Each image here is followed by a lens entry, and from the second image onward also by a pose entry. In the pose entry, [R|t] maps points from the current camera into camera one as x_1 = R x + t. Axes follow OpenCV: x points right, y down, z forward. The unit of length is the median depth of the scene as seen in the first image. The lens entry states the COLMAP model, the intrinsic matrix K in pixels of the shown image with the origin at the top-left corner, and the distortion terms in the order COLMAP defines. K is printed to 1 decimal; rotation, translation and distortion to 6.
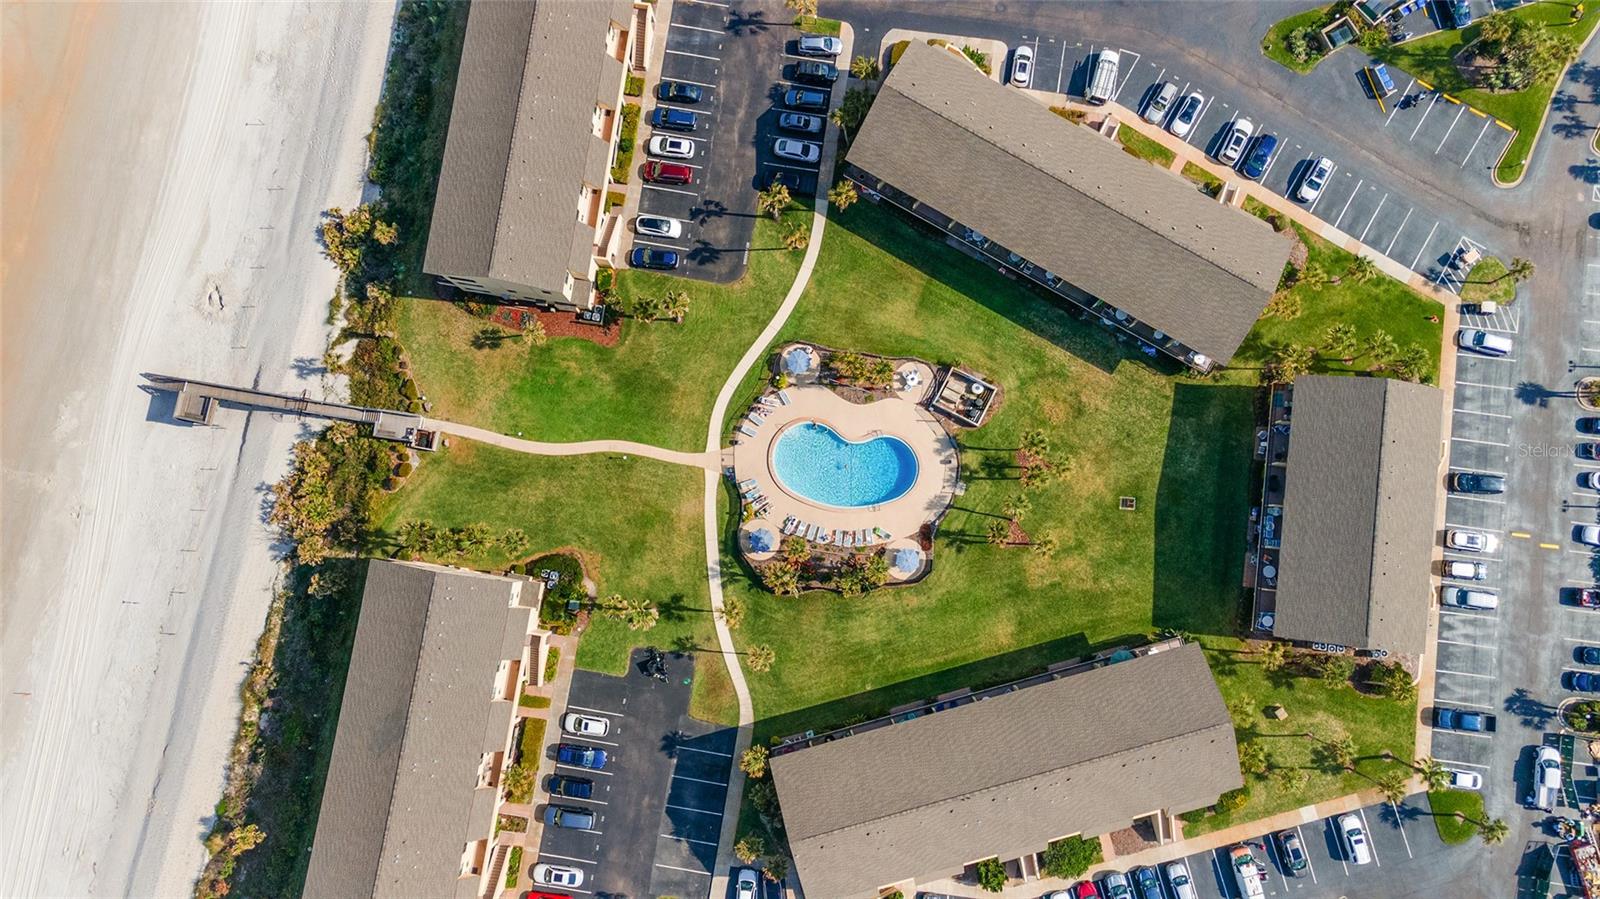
lens RADIAL K [[1146.5, 0, 810.3], [0, 1146.5, 424.1], [0, 0, 1]] dist [0.042857, 0.009032]
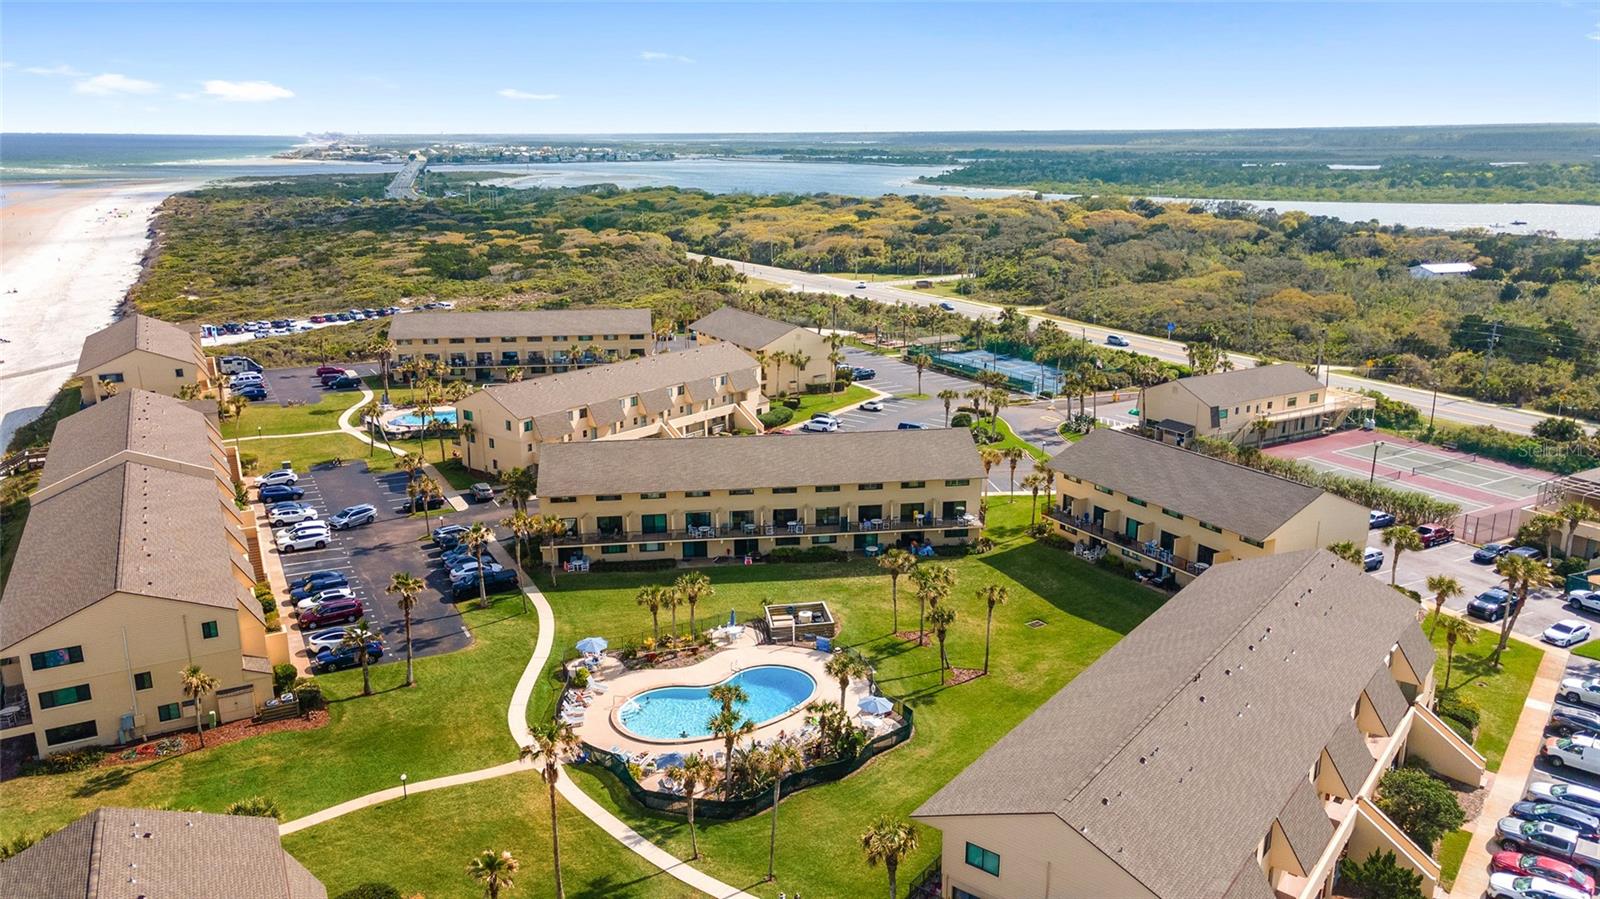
lens RADIAL K [[1146.5, 0, 774.8], [0, 1146.5, 444.3], [0, 0, 1]] dist [0.042857, 0.009032]
pose [[0.811645, -0.148918, 0.564850, -0.314148], [0.580525, 0.313200, -0.751596, 0.529265], [-0.064985, 0.937939, 0.340657, 0.613810]]
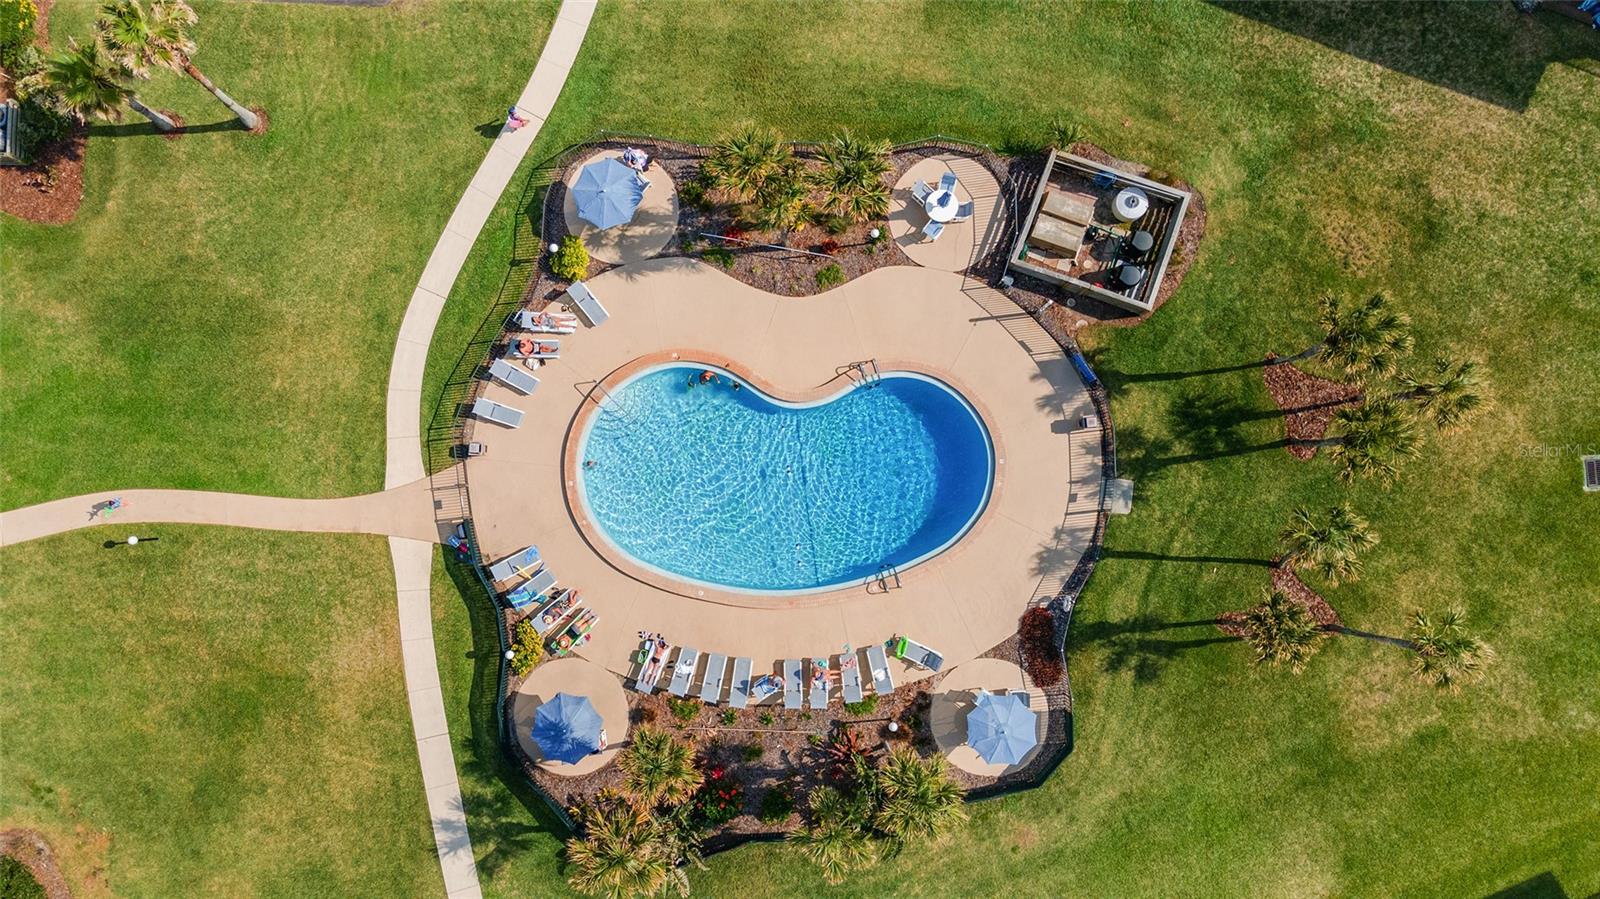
lens RADIAL K [[1146.5, 0, 806.0], [0, 1146.5, 449.6], [0, 0, 1]] dist [0.042857, 0.009032]
pose [[0.990919, -0.134400, 0.004003, 0.036406], [0.133885, 0.988996, 0.062941, 0.007436], [-0.012418, -0.061834, 0.998009, 0.648205]]
